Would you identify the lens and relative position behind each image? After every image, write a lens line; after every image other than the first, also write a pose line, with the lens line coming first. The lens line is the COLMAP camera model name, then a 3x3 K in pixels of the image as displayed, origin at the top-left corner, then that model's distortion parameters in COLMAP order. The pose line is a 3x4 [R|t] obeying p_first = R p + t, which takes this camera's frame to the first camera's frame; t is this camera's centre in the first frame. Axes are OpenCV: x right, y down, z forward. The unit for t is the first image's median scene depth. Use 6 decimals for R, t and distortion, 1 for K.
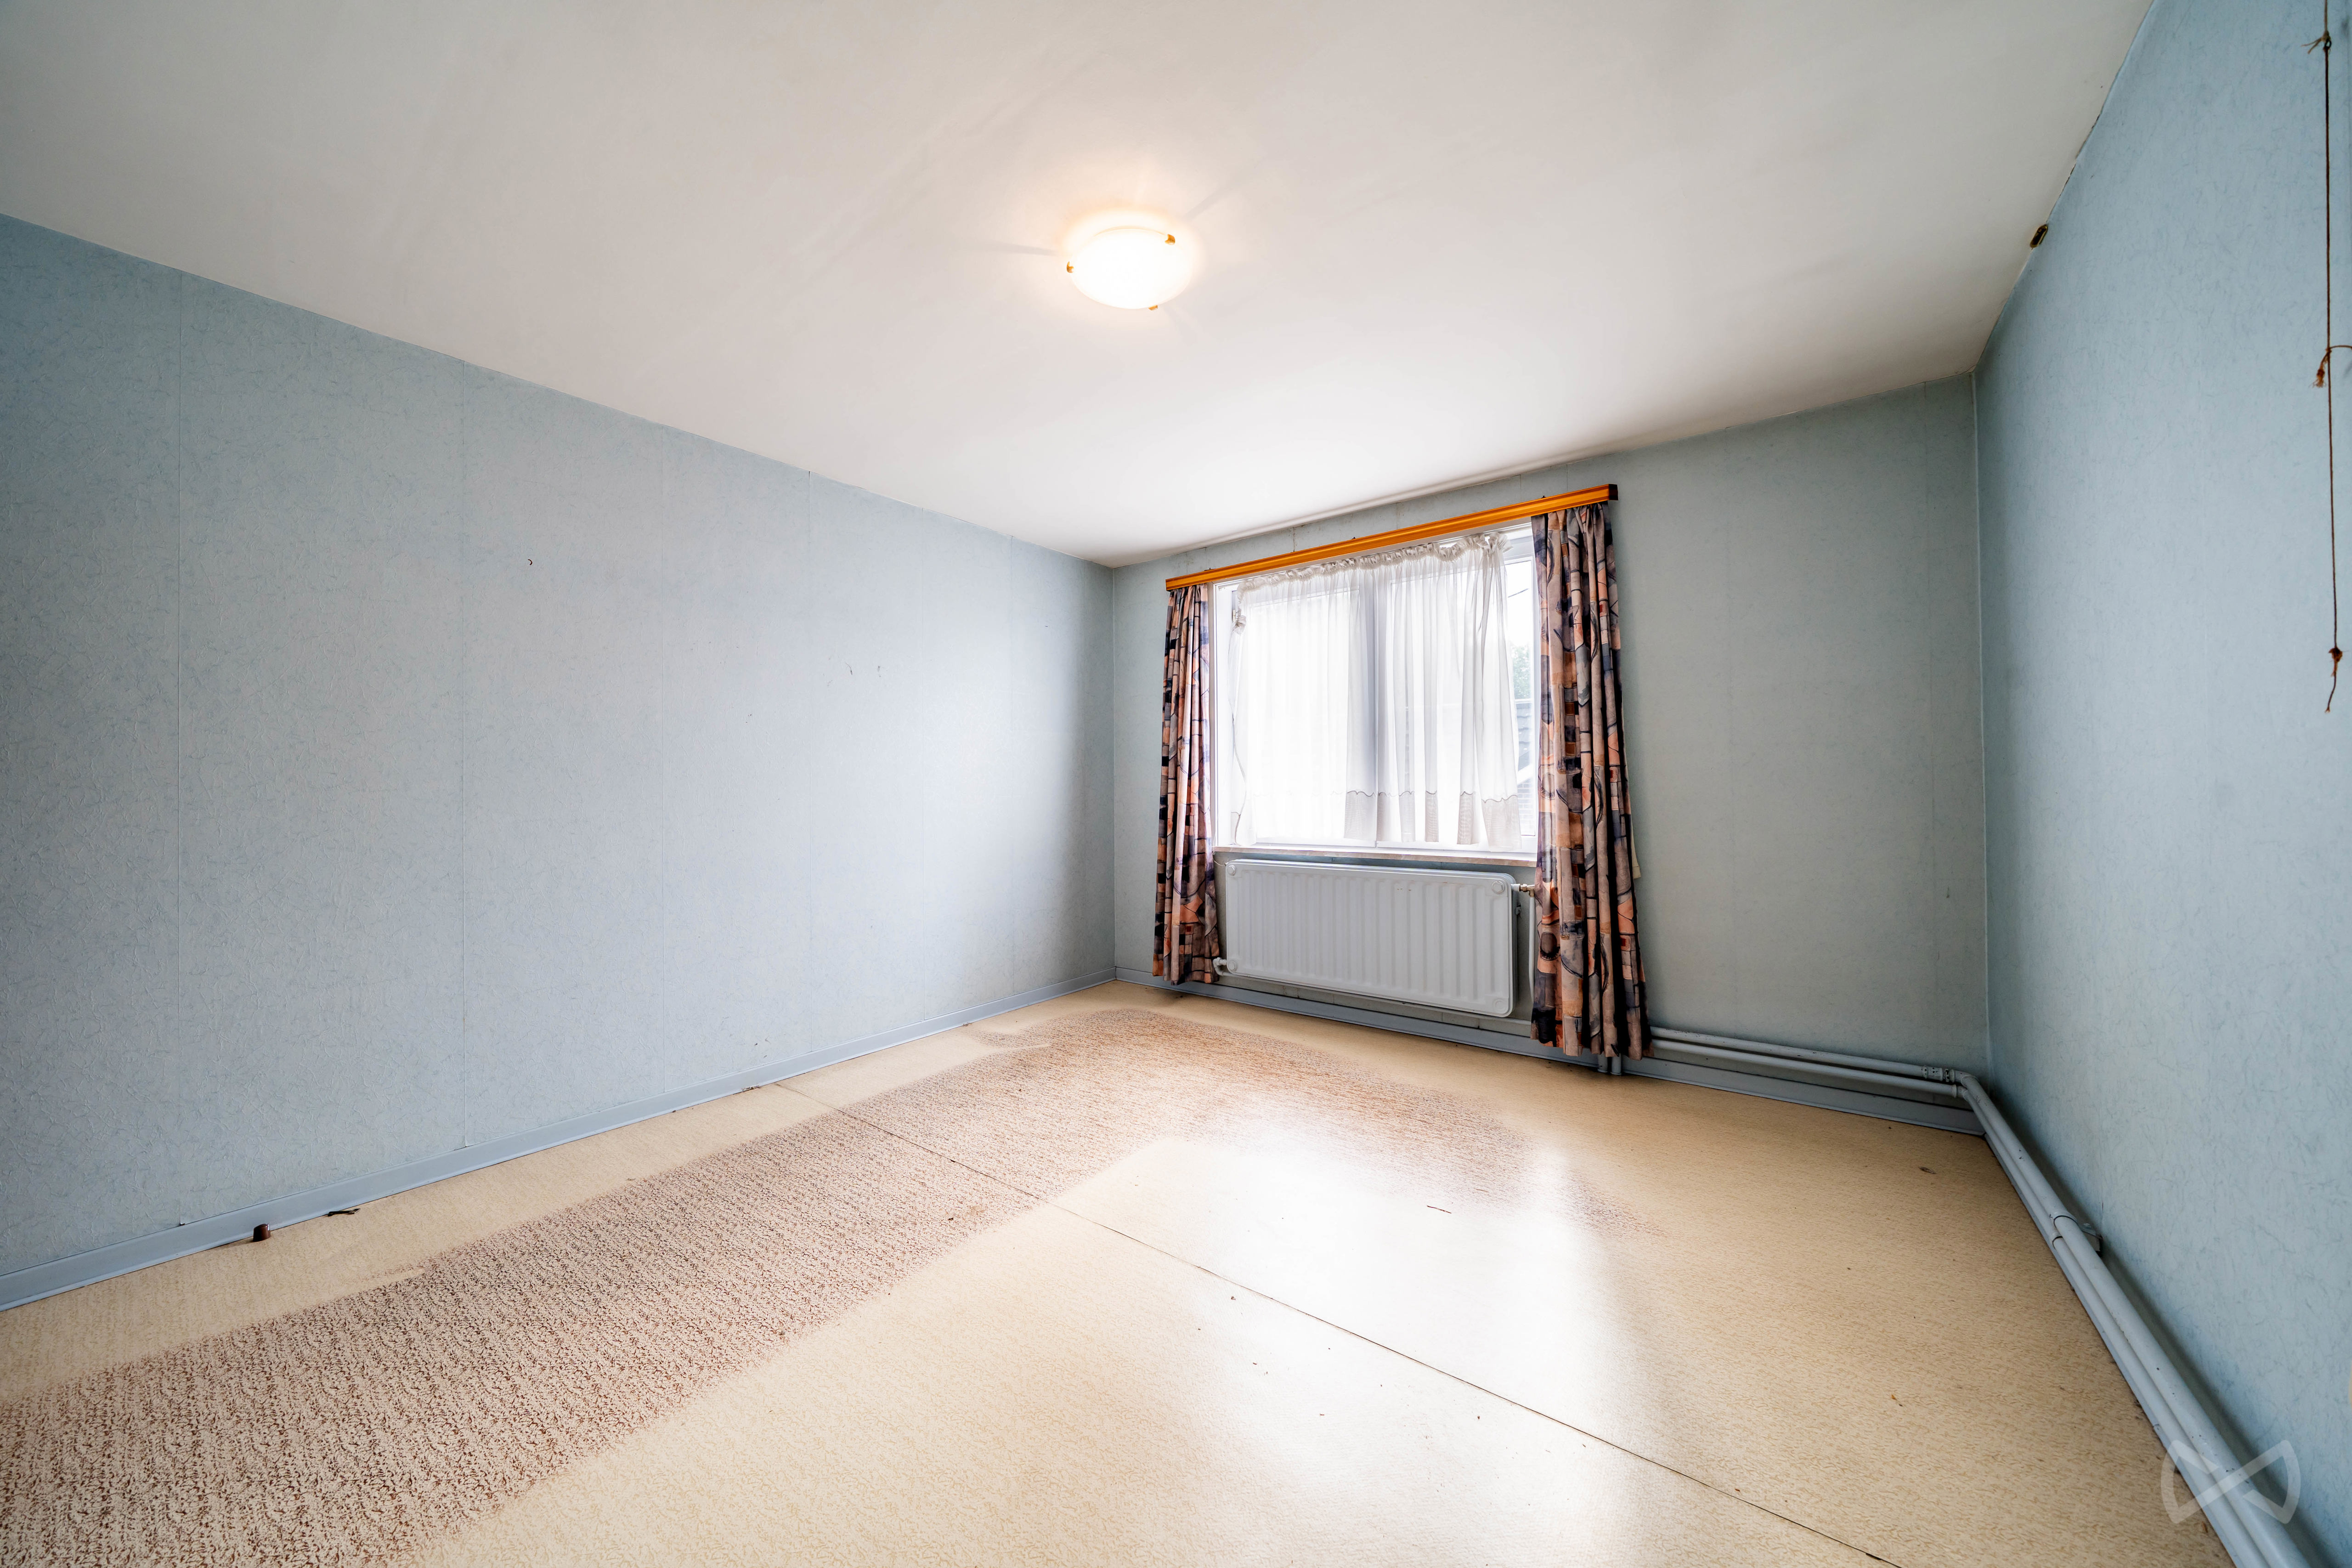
lens RADIAL K [[795.3, 0, 1172.2], [0, 795.3, 781.2], [0, 0, 1]] dist [-0.004995, -0.000131]
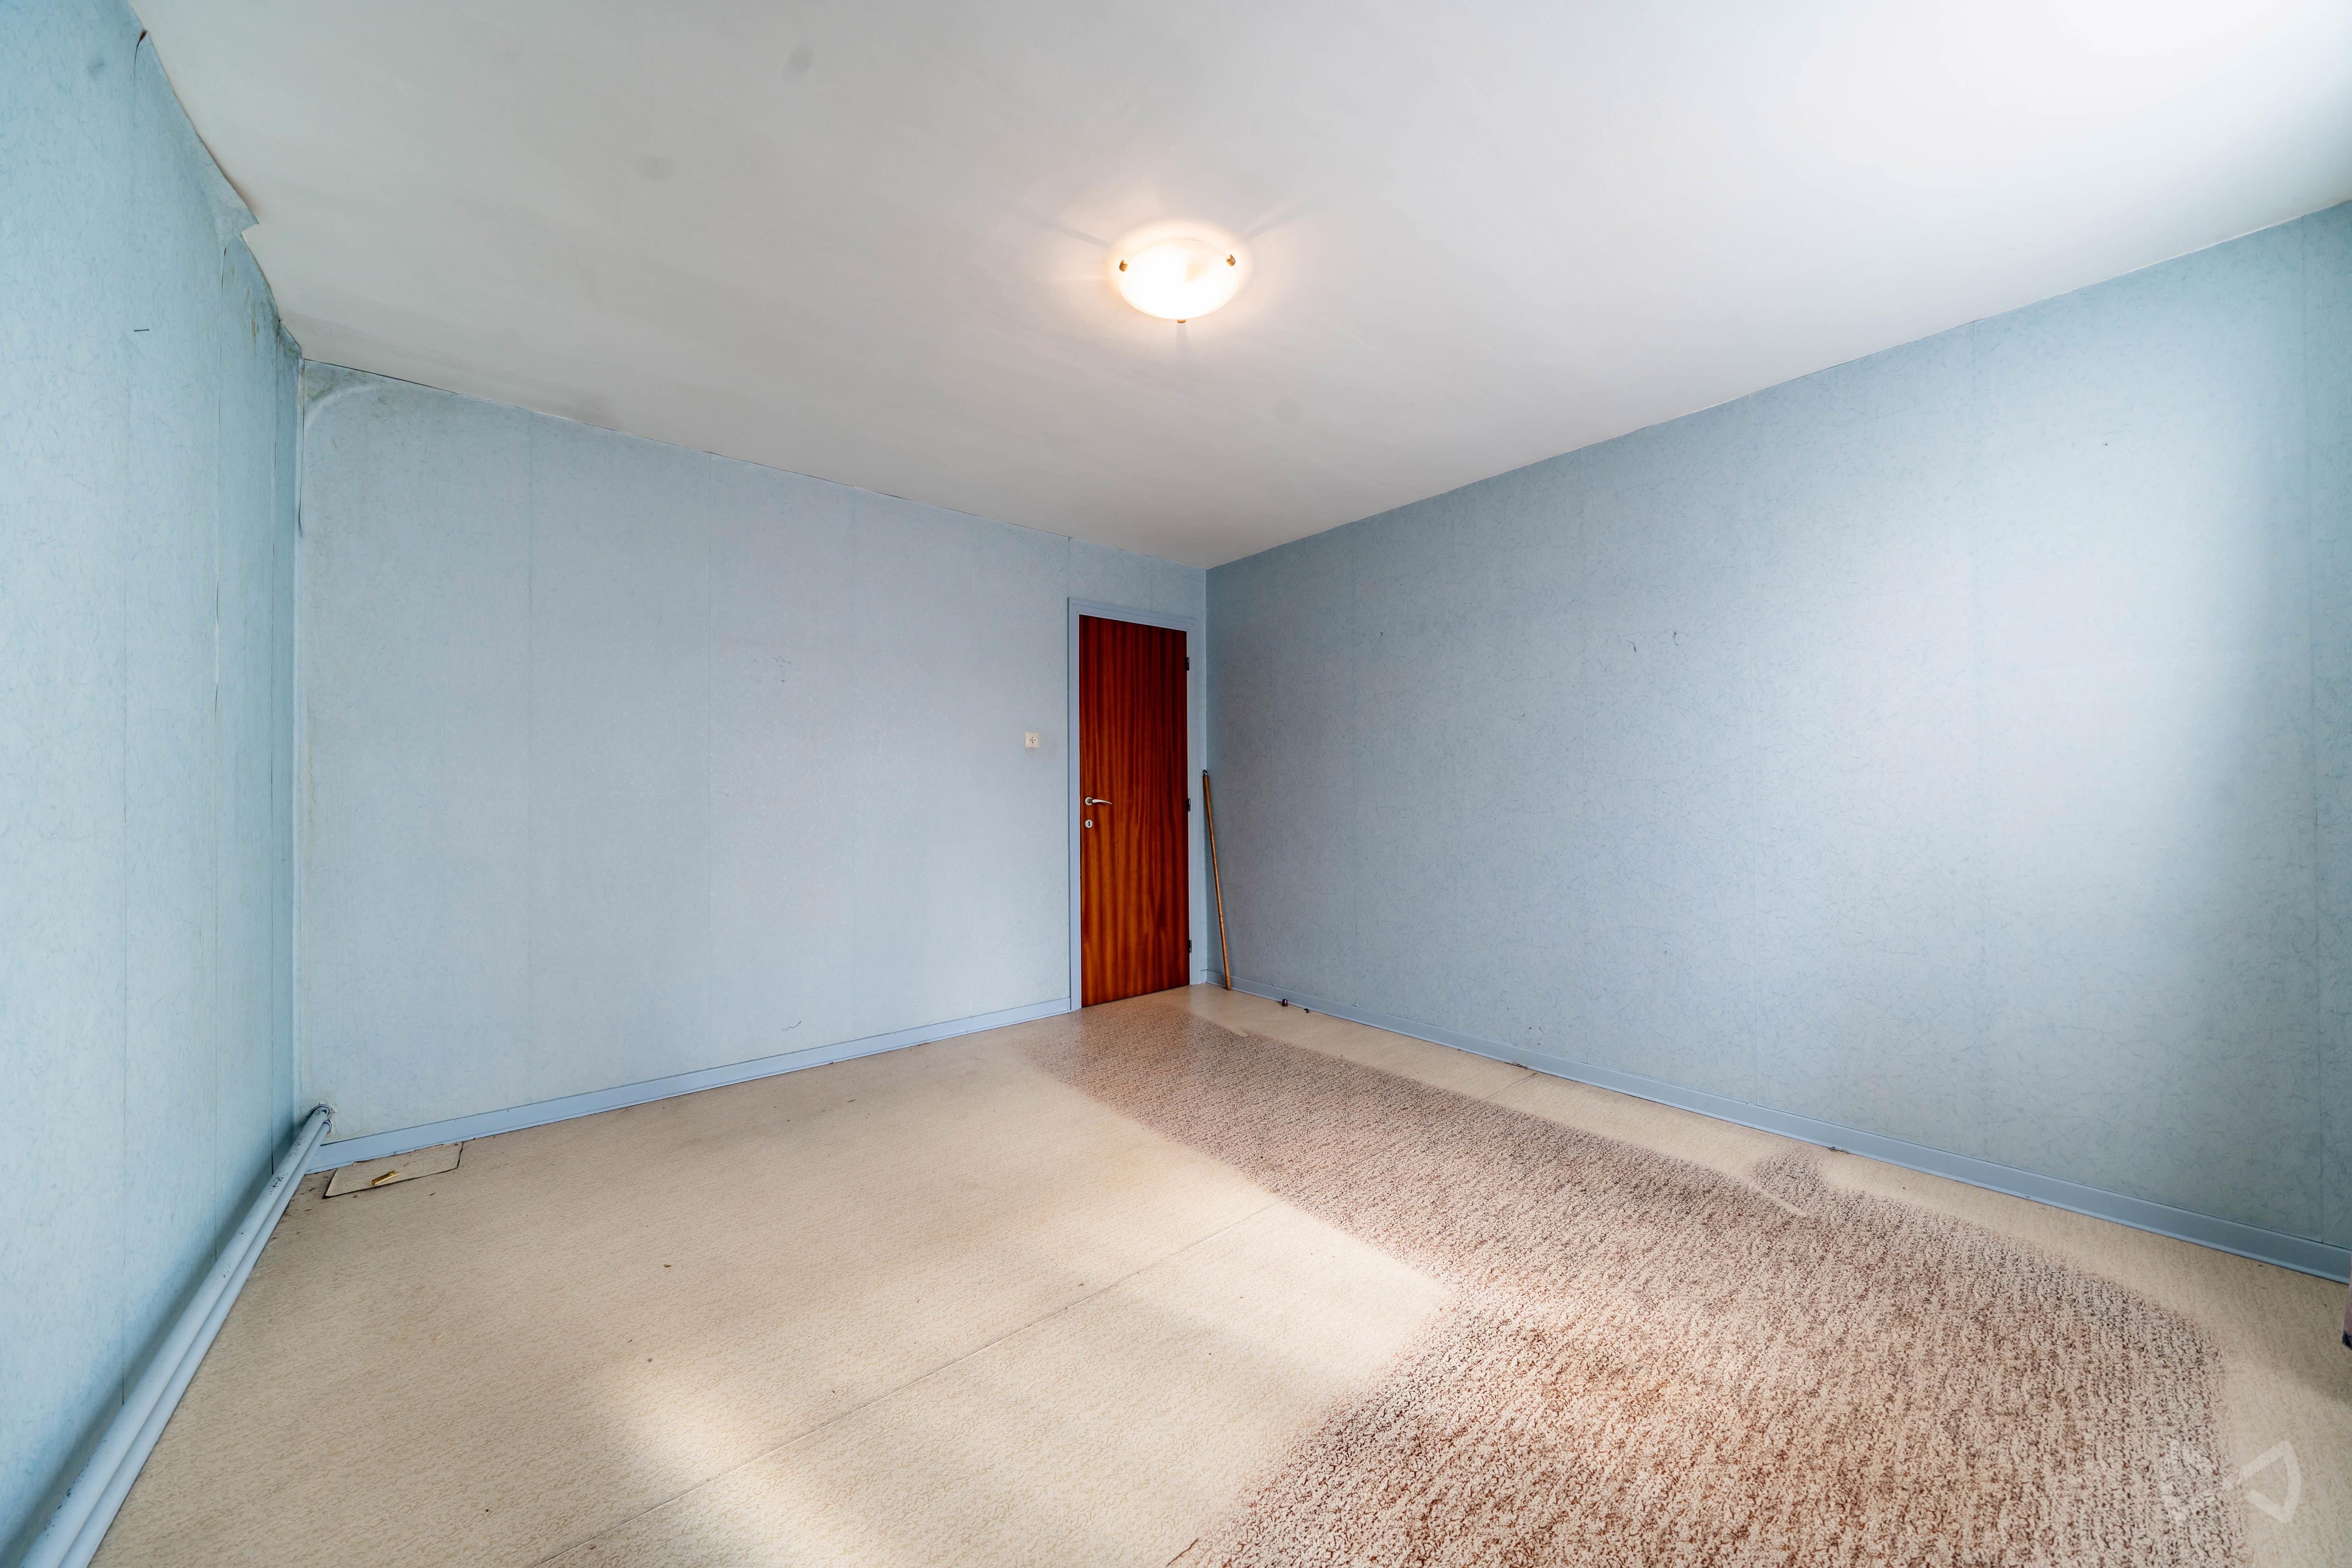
lens RADIAL K [[800.0, 0, 1176.0], [0, 800.0, 784.0], [0, 0, 1]] dist [-0.006849, -0.000007]
pose [[-0.223771, 0.001483, -0.974641, 0.563921], [0.016924, 0.999854, -0.002365, 0.002664], [0.974495, -0.017024, -0.223763, 0.725997]]
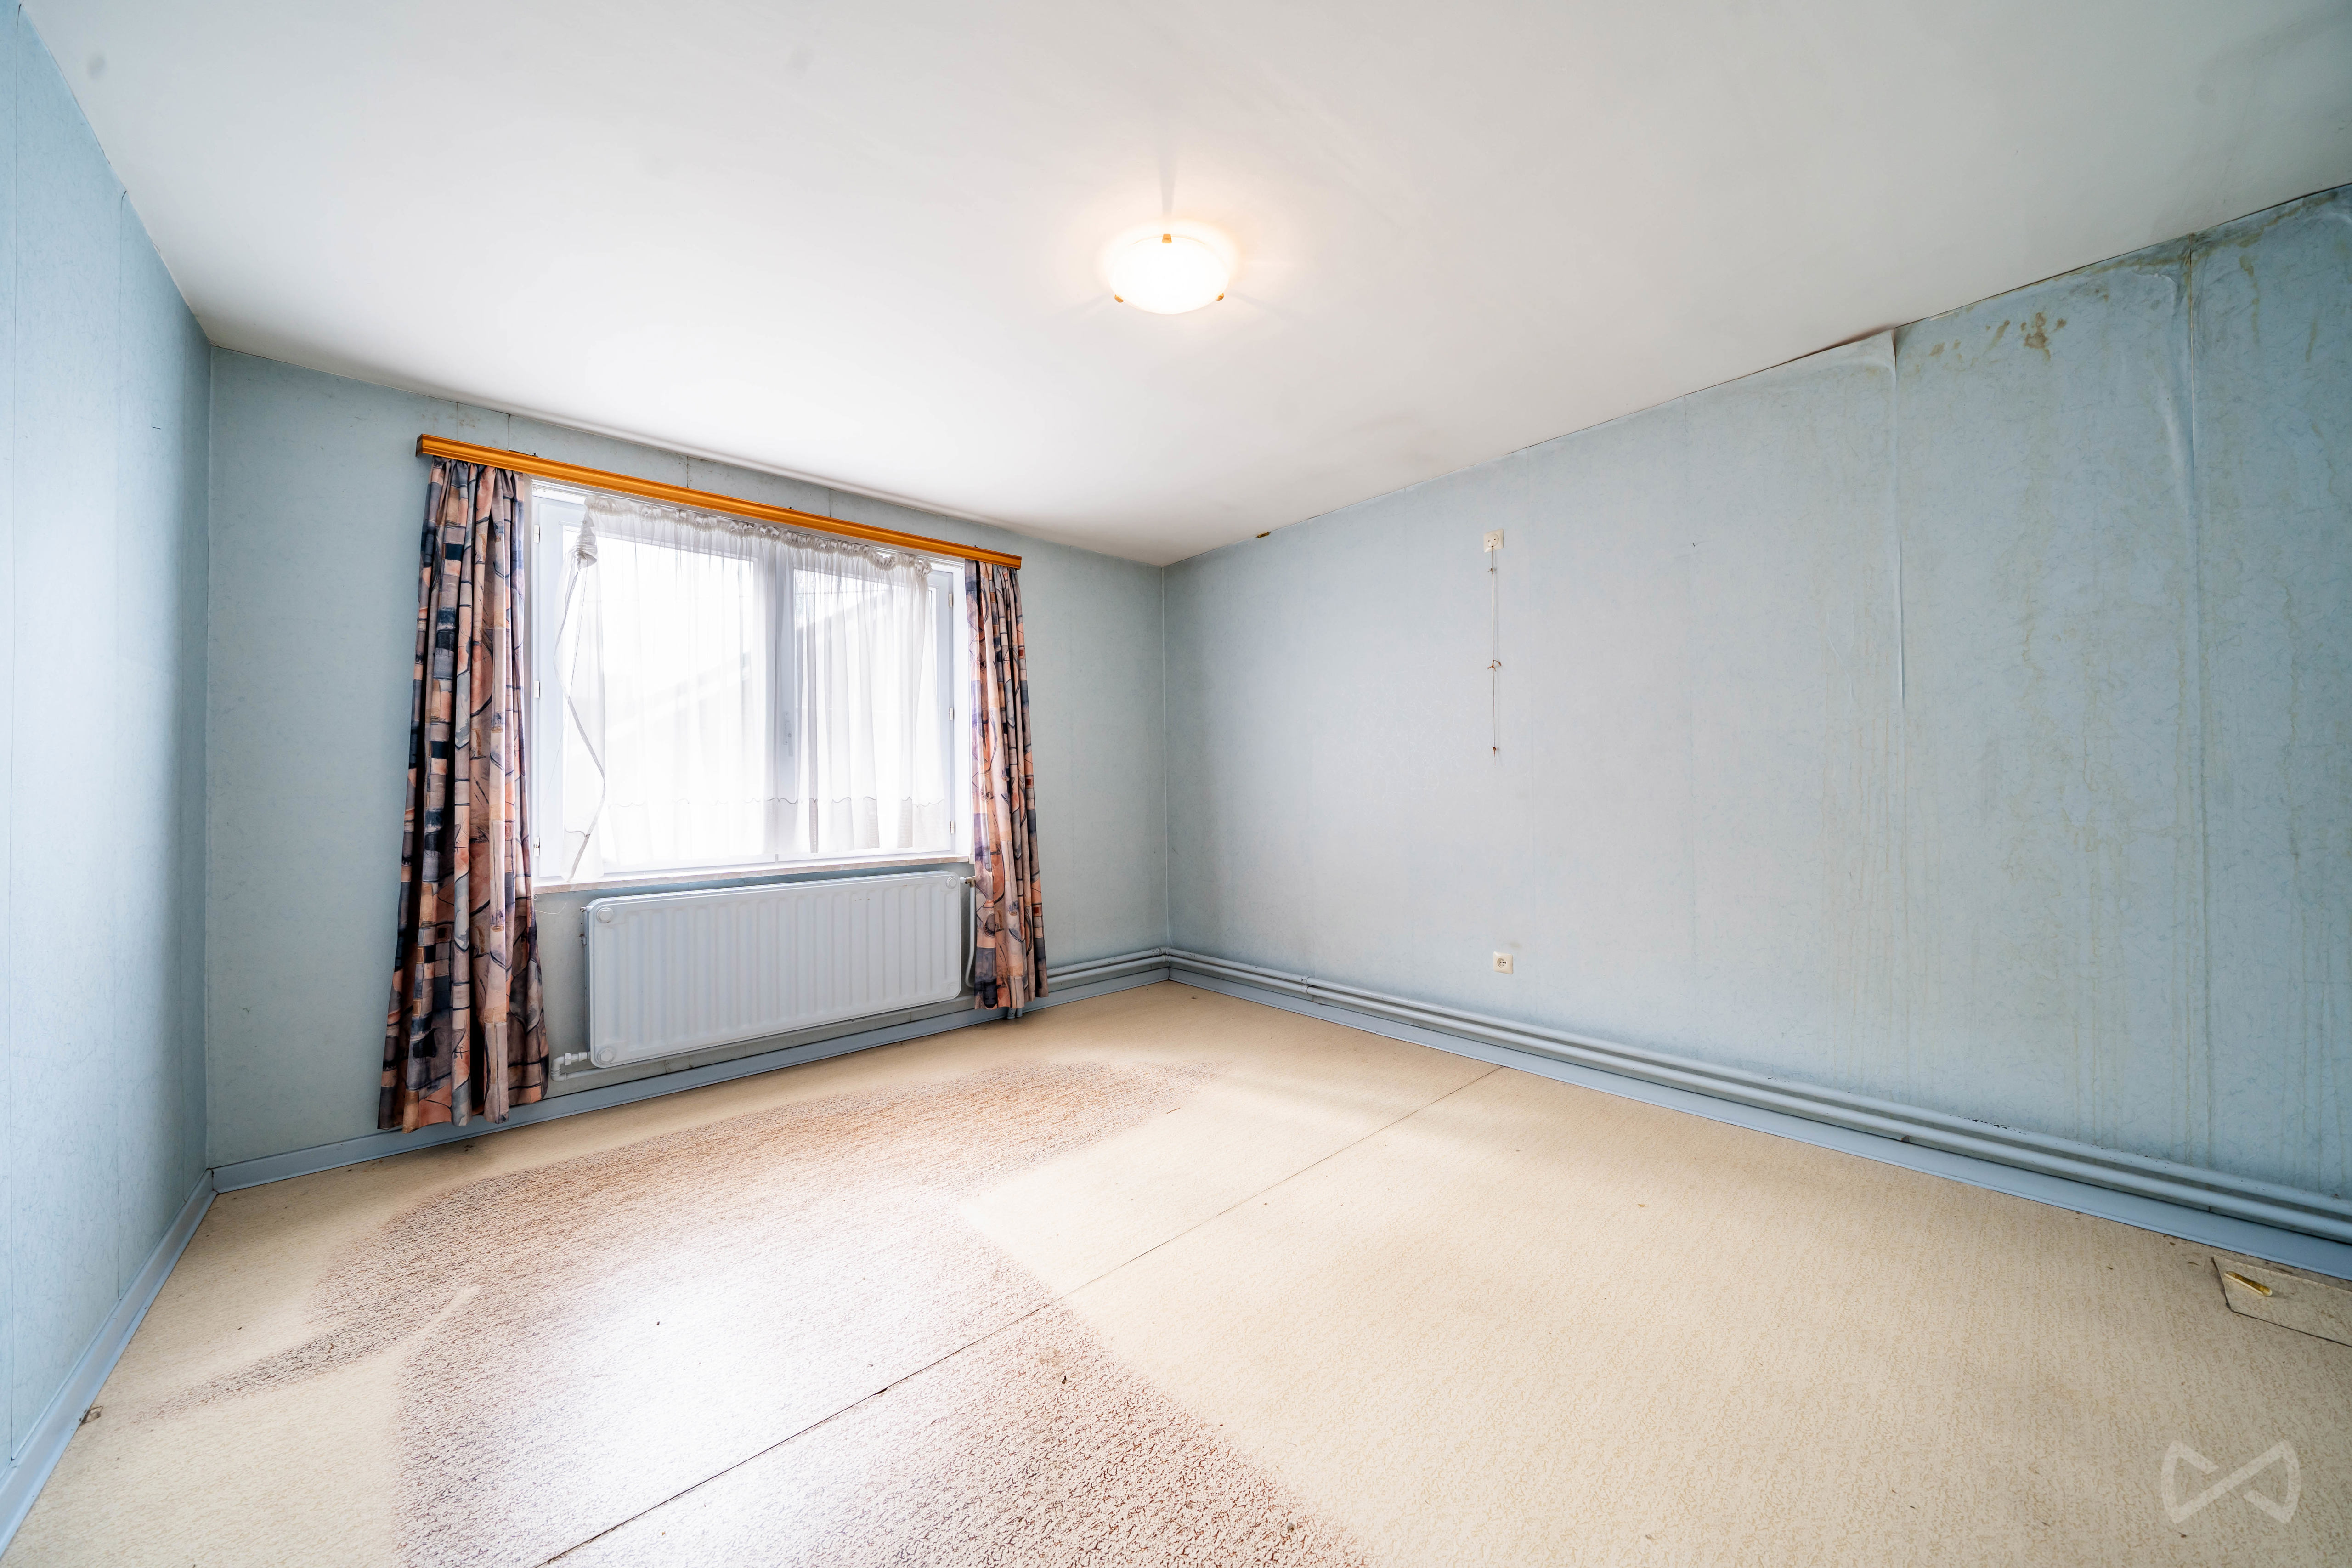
lens RADIAL K [[795.3, 0, 1172.2], [0, 795.3, 781.2], [0, 0, 1]] dist [-0.004995, -0.000131]
pose [[0.190479, 0.015303, 0.981572, -0.618700], [0.002562, 0.999867, -0.016085, 0.010638], [-0.981688, 0.005578, 0.190414, 0.481751]]
